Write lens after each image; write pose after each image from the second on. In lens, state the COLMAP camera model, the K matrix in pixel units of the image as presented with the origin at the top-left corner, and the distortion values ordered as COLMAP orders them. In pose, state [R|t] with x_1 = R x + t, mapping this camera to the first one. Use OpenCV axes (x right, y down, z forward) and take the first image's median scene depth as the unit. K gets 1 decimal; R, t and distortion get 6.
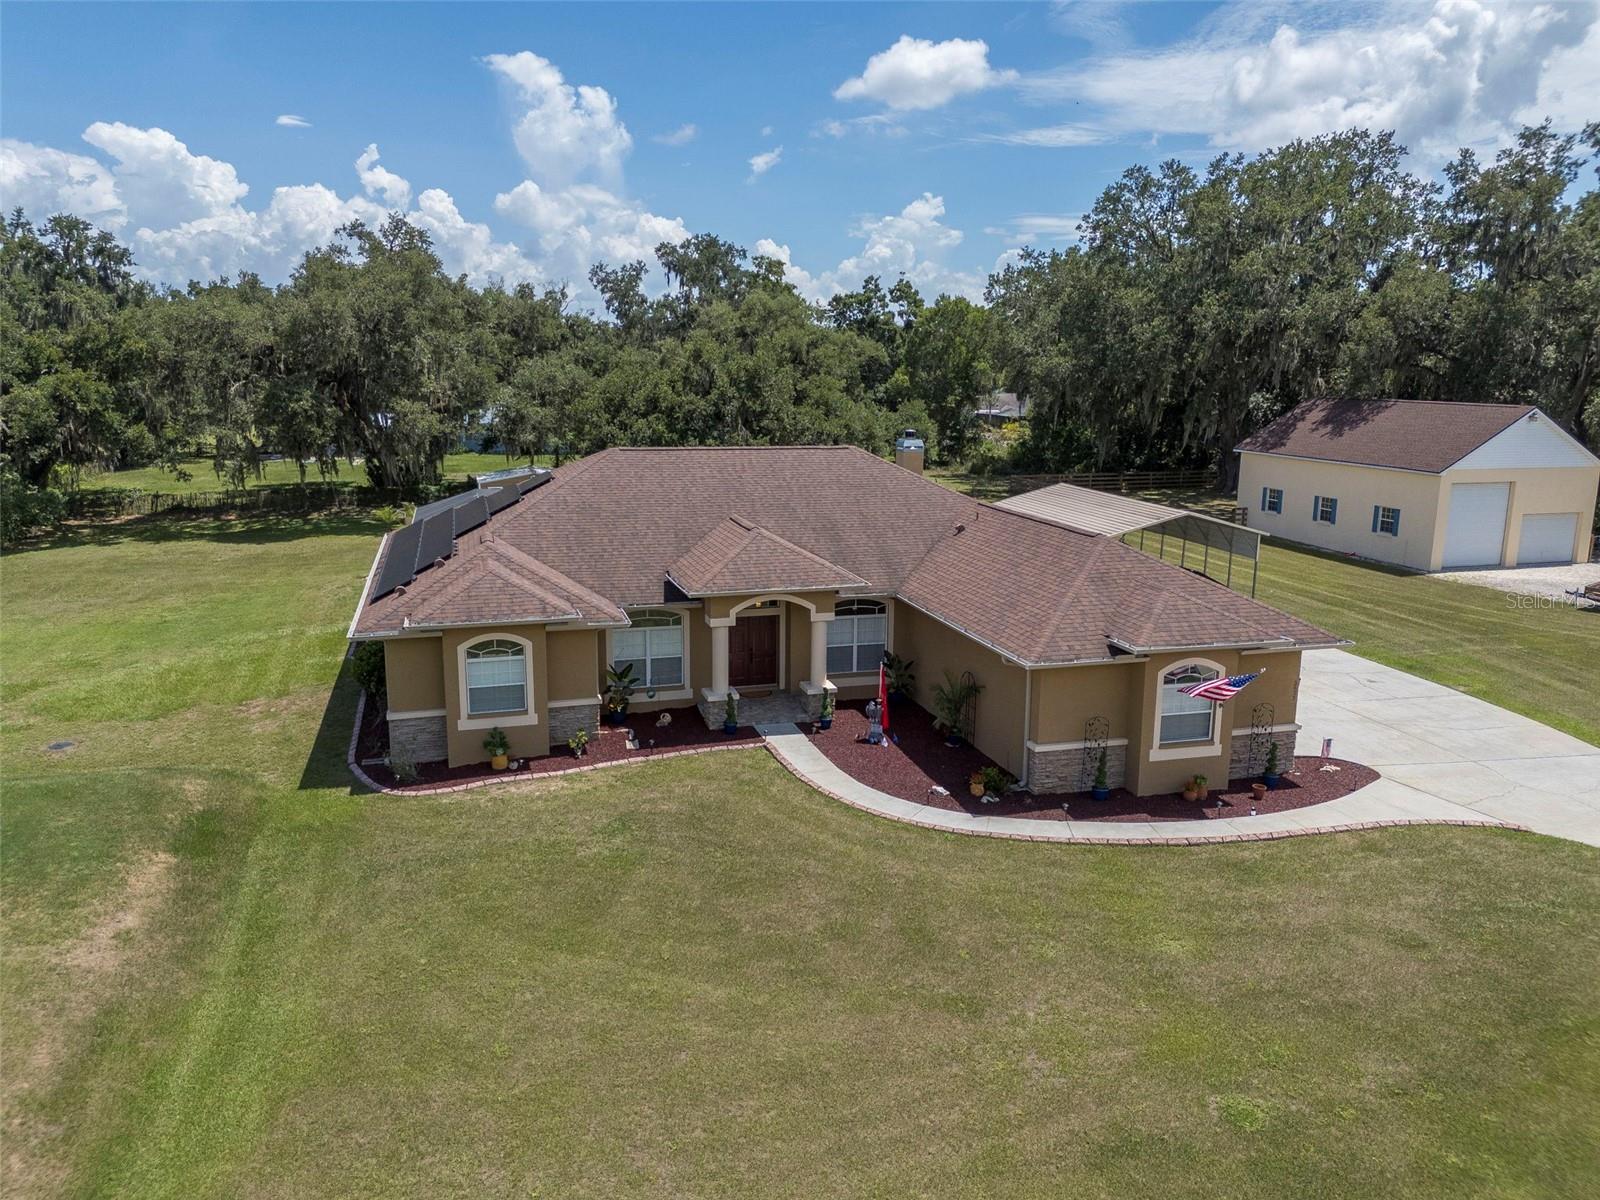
lens RADIAL K [[1183.1, 0, 806.3], [0, 1183.1, 592.2], [0, 0, 1]] dist [0.076694, -0.077090]
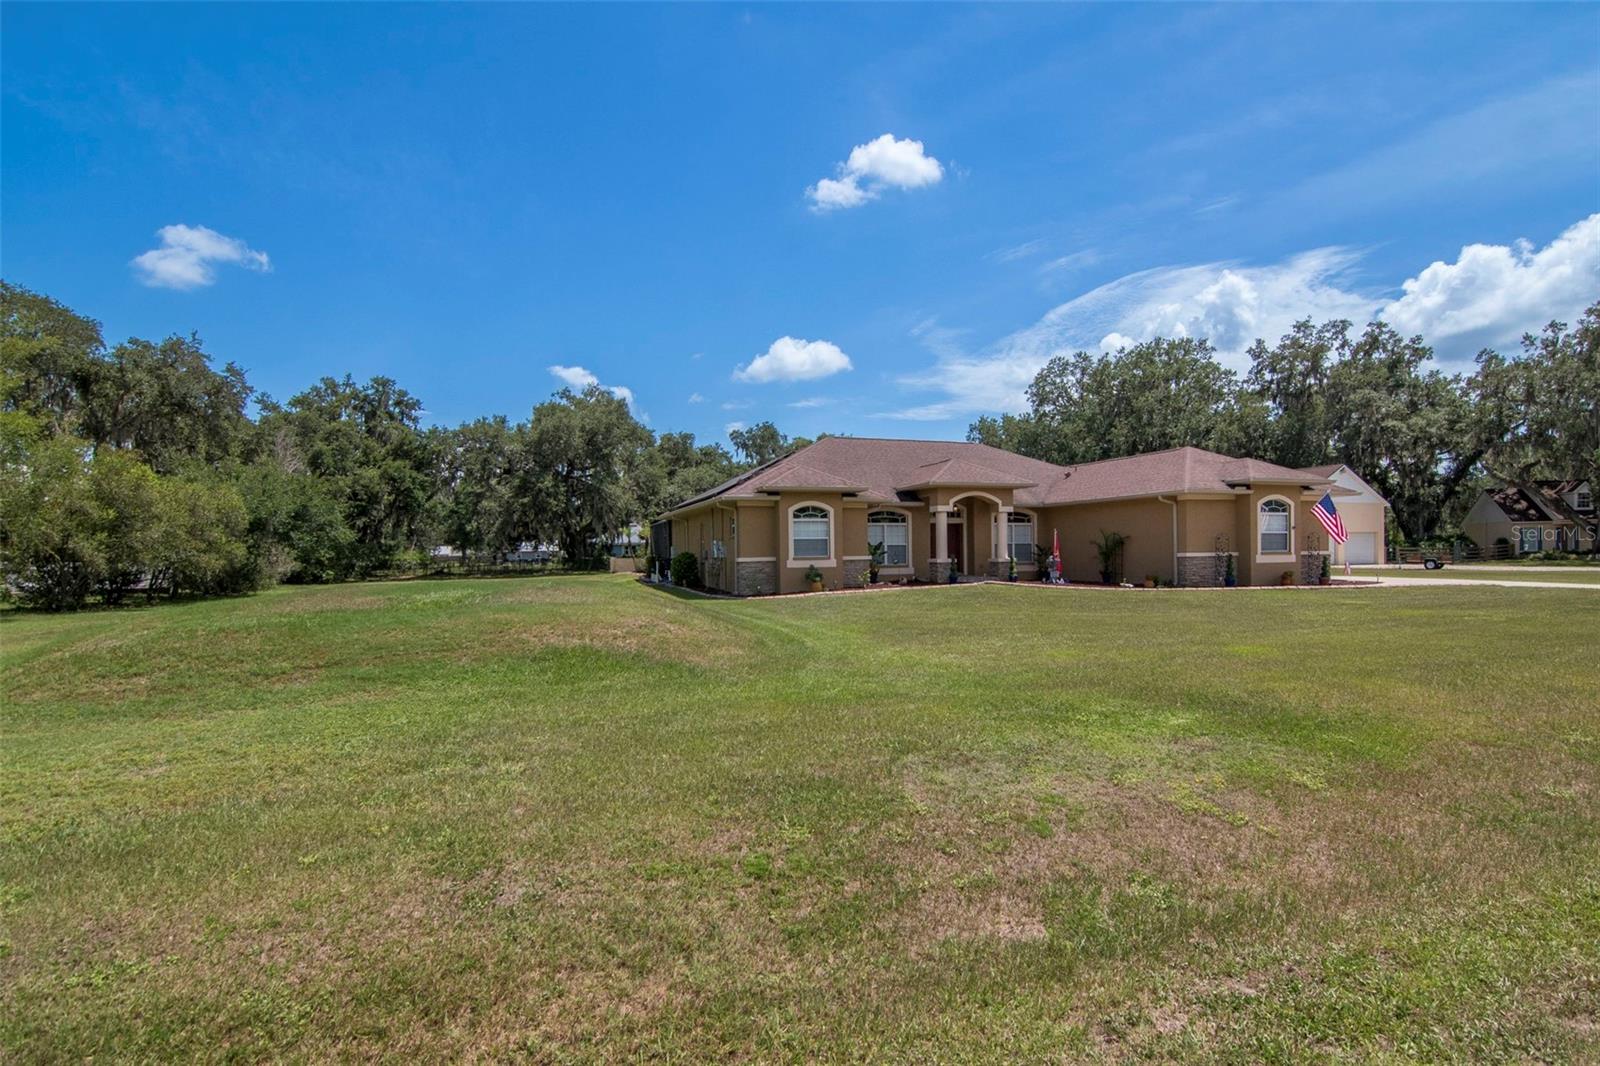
lens RADIAL K [[808.8, 0, 837.9], [0, 808.8, 559.6], [0, 0, 1]] dist [-0.001125, -0.000547]
pose [[0.996822, -0.022338, 0.076469, -0.177444], [0.036337, 0.981706, -0.186903, 0.170689], [-0.070895, 0.189088, 0.979398, 0.014470]]
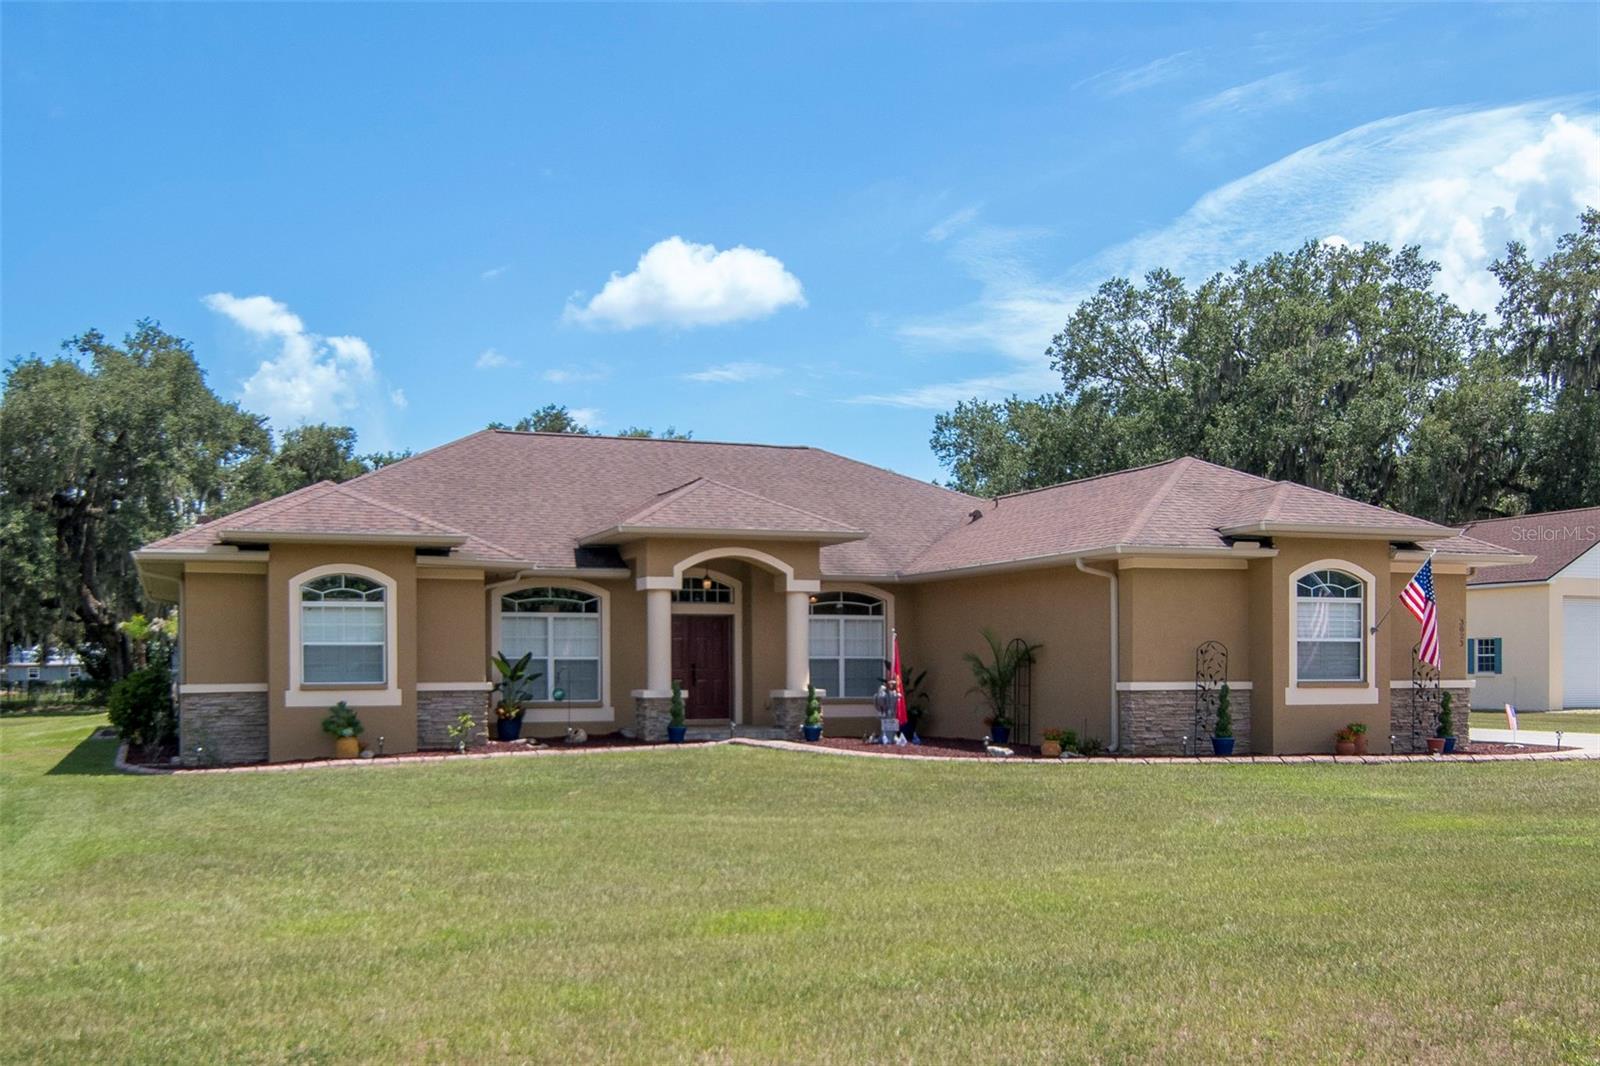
lens RADIAL K [[1619.1, 0, 796.9], [0, 1619.1, 672.0], [0, 0, 1]] dist [0.003230, 0.000000]
pose [[0.996227, -0.013138, 0.085789, -0.046942], [0.029759, 0.980261, -0.195454, 0.166065], [-0.081528, 0.197270, 0.976953, 0.041586]]
